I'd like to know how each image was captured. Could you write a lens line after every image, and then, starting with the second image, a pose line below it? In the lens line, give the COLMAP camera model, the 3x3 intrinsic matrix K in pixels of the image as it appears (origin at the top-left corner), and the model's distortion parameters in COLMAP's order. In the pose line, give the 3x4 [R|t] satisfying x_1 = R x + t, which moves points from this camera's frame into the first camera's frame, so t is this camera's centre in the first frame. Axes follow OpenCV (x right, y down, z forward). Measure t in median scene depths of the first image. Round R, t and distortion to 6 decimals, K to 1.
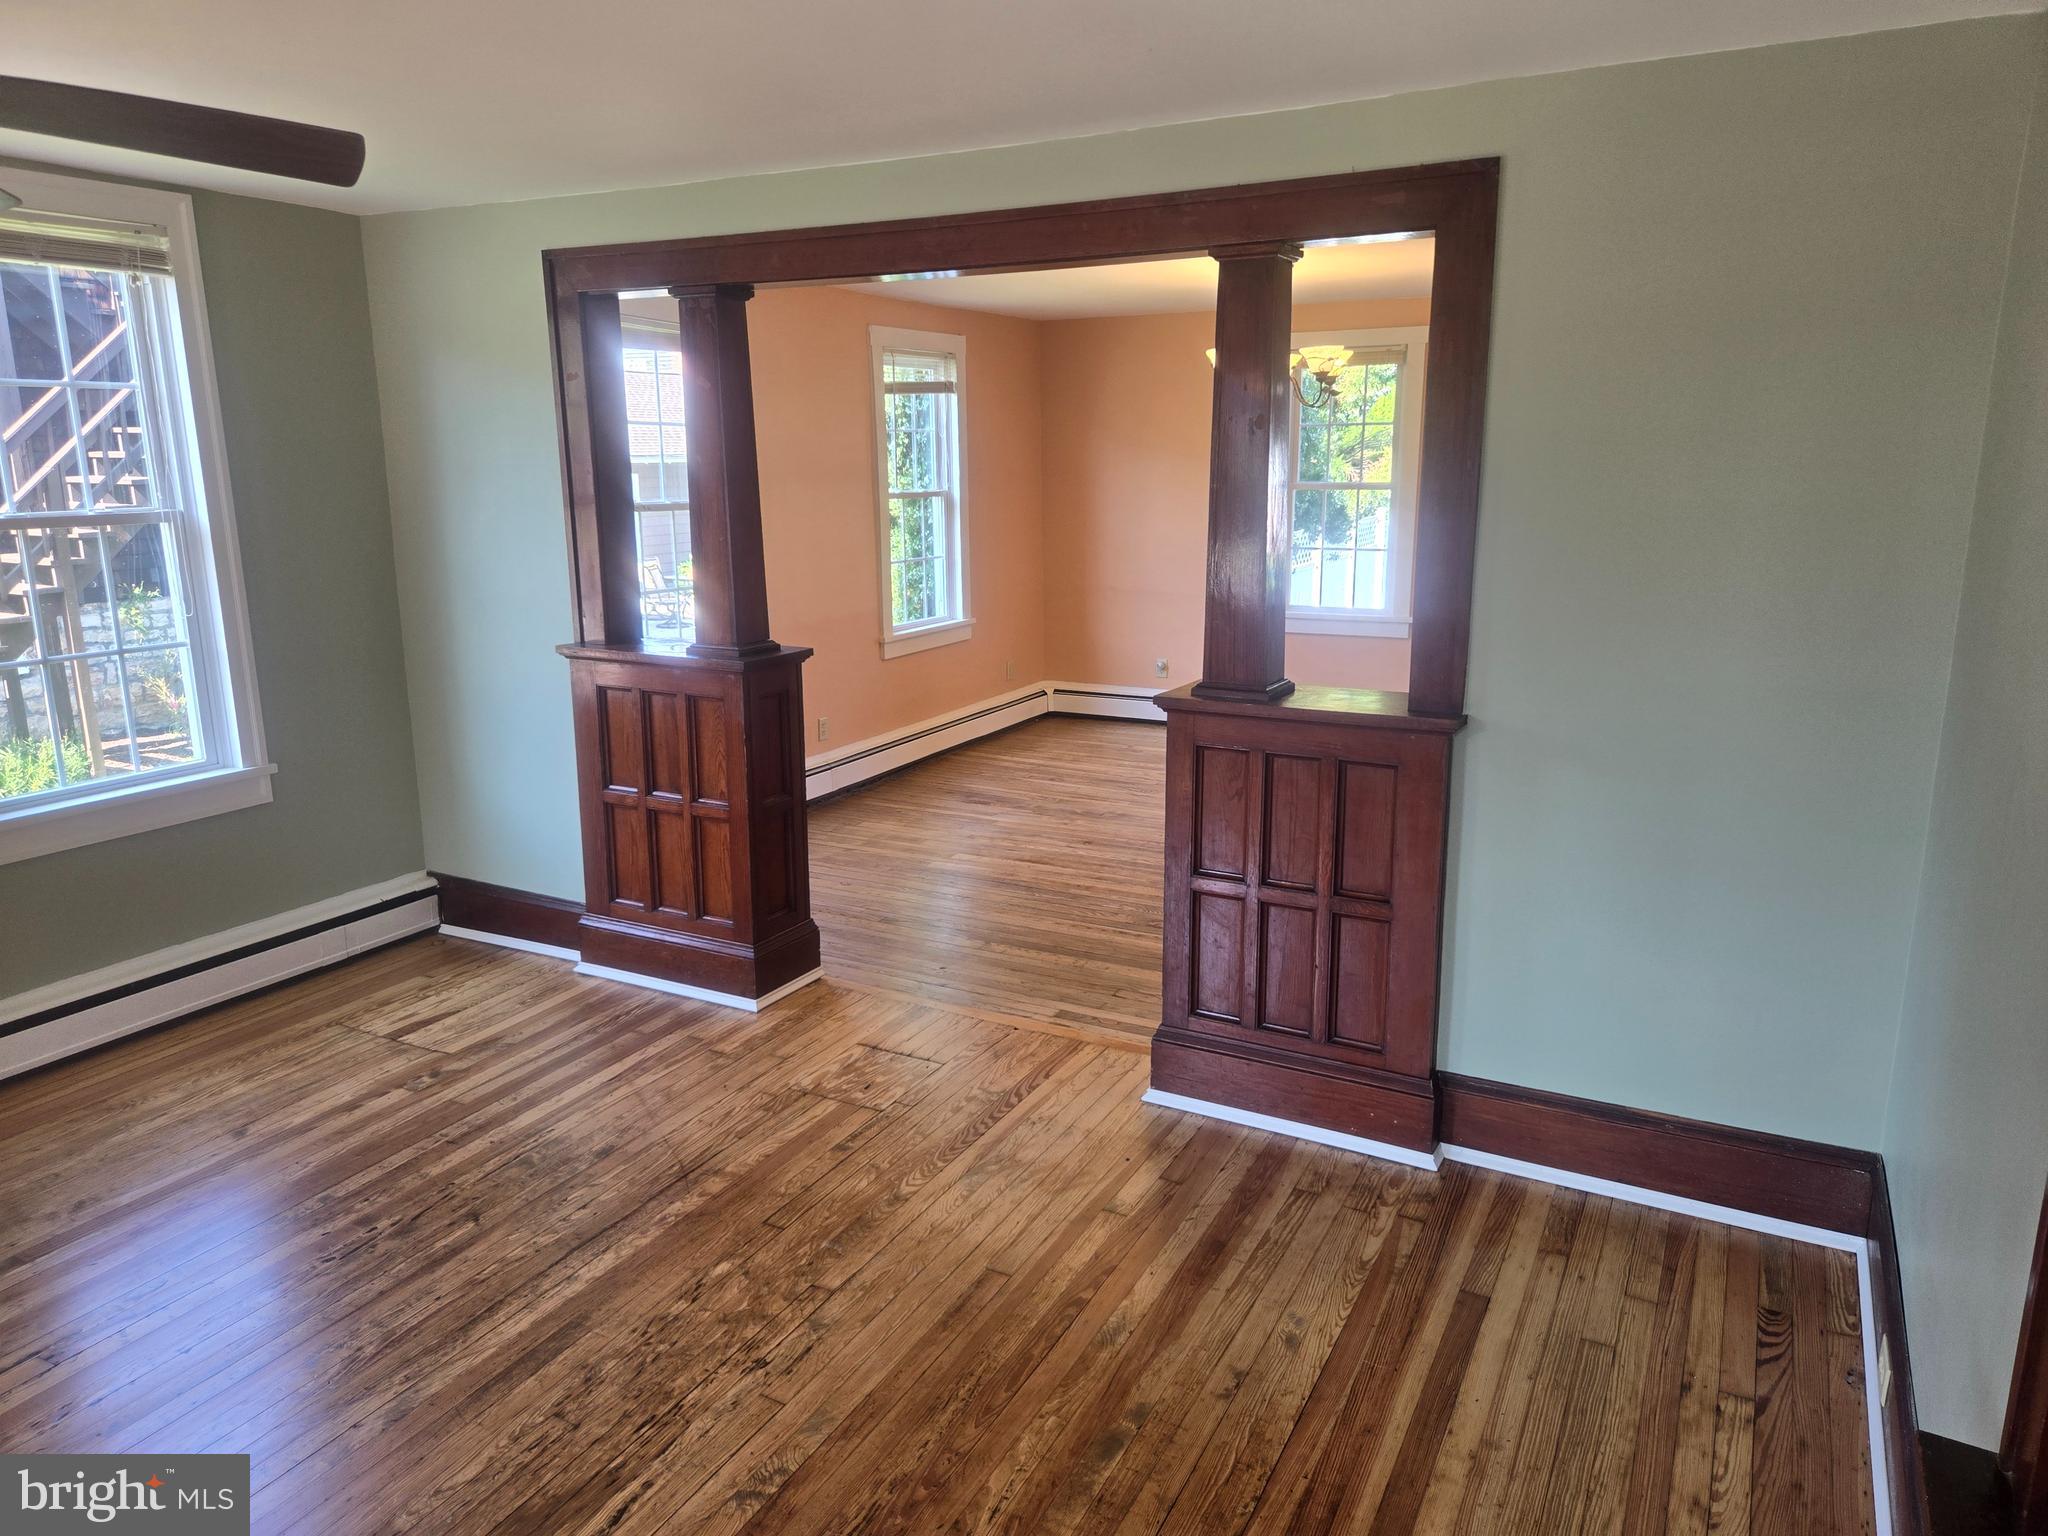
lens RADIAL K [[1390.8, 0, 1019.5], [0, 1390.8, 768.8], [0, 0, 1]] dist [0.053037, -0.026251]
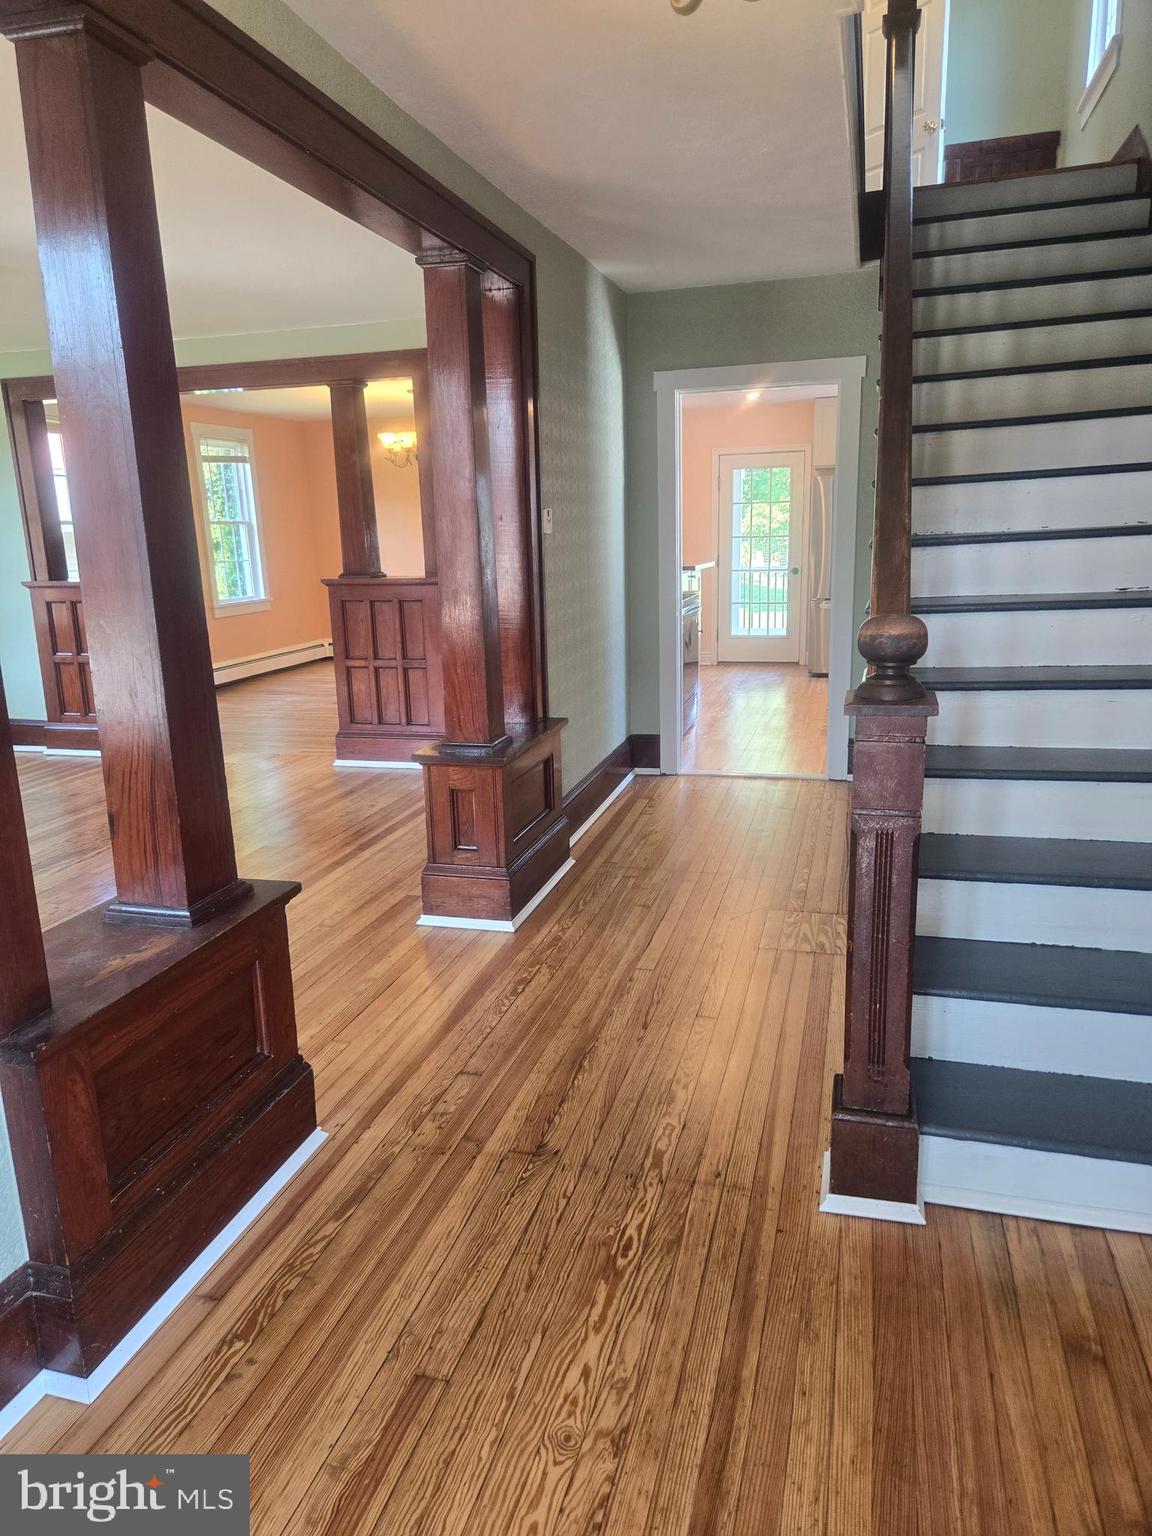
lens RADIAL K [[1043.1, 0, 576.5], [0, 1043.1, 764.0], [0, 0, 1]] dist [0.053037, -0.026251]
pose [[0.976709, -0.073196, 0.201696, 0.103758], [0.073073, 0.997294, 0.008066, 0.199646], [-0.201741, 0.006860, 0.979415, -0.568460]]
